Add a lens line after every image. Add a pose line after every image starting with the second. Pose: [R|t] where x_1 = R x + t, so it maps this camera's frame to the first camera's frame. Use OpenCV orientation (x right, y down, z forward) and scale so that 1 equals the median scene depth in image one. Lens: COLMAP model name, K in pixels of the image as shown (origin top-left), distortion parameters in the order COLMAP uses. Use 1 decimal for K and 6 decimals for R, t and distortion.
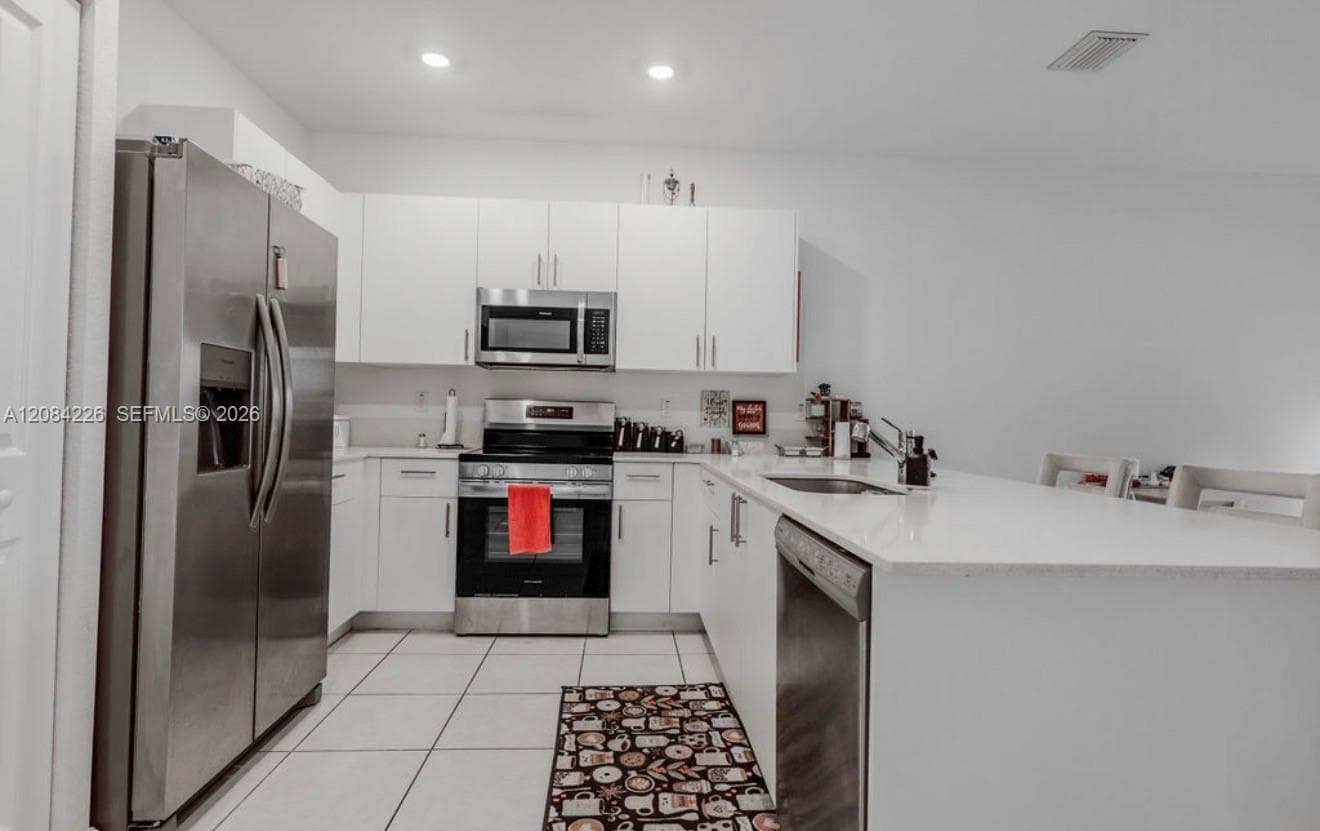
lens RADIAL K [[650.3, 0, 659.8], [0, 650.3, 410.7], [0, 0, 1]] dist [-0.003339, -0.000328]
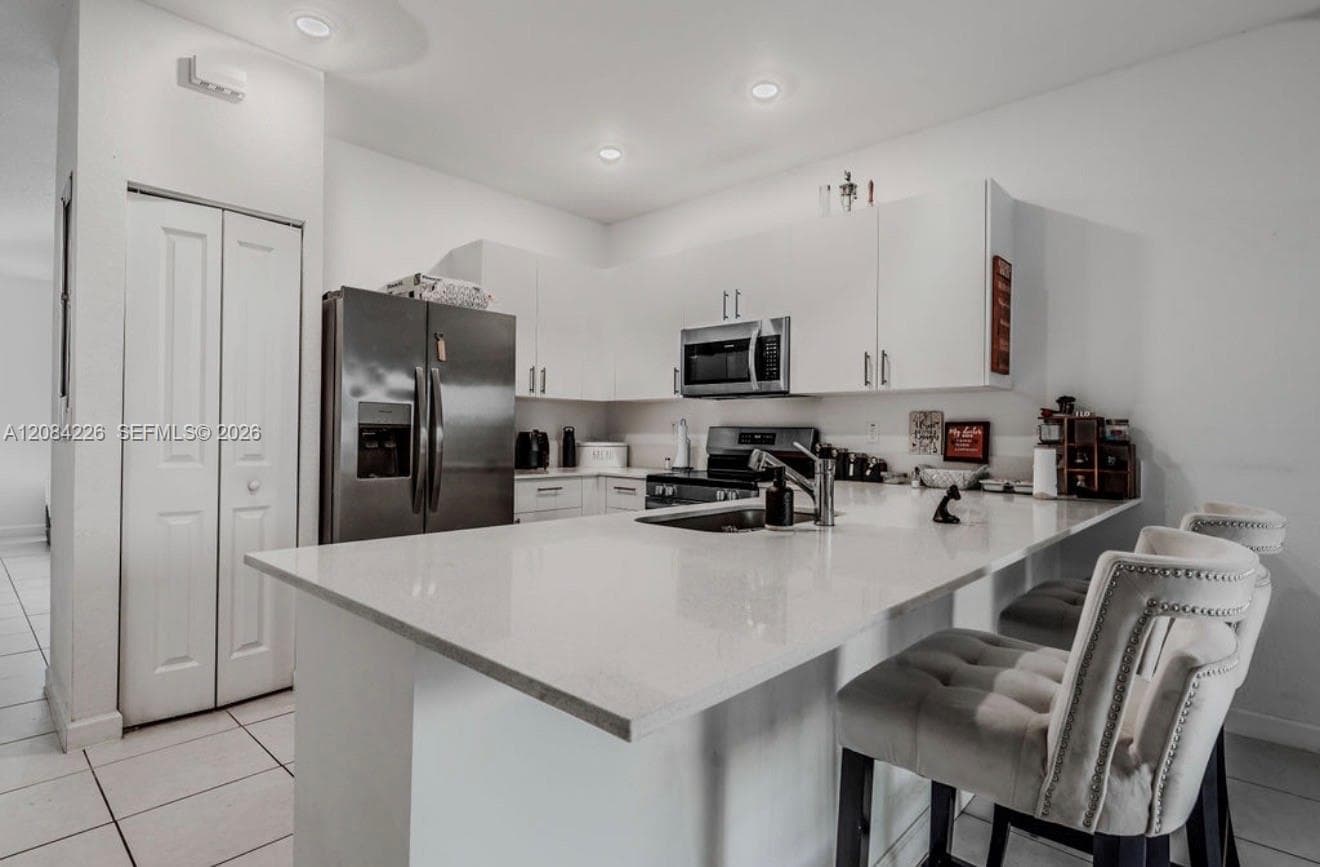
lens RADIAL K [[650.5, 0, 665.1], [0, 650.5, 430.1], [0, 0, 1]] dist [0.002115, 0.000089]
pose [[0.703613, -0.016895, -0.710383, 0.507857], [0.013748, 0.999854, -0.010163, -0.002389], [0.710451, -0.002616, 0.703742, 0.174217]]
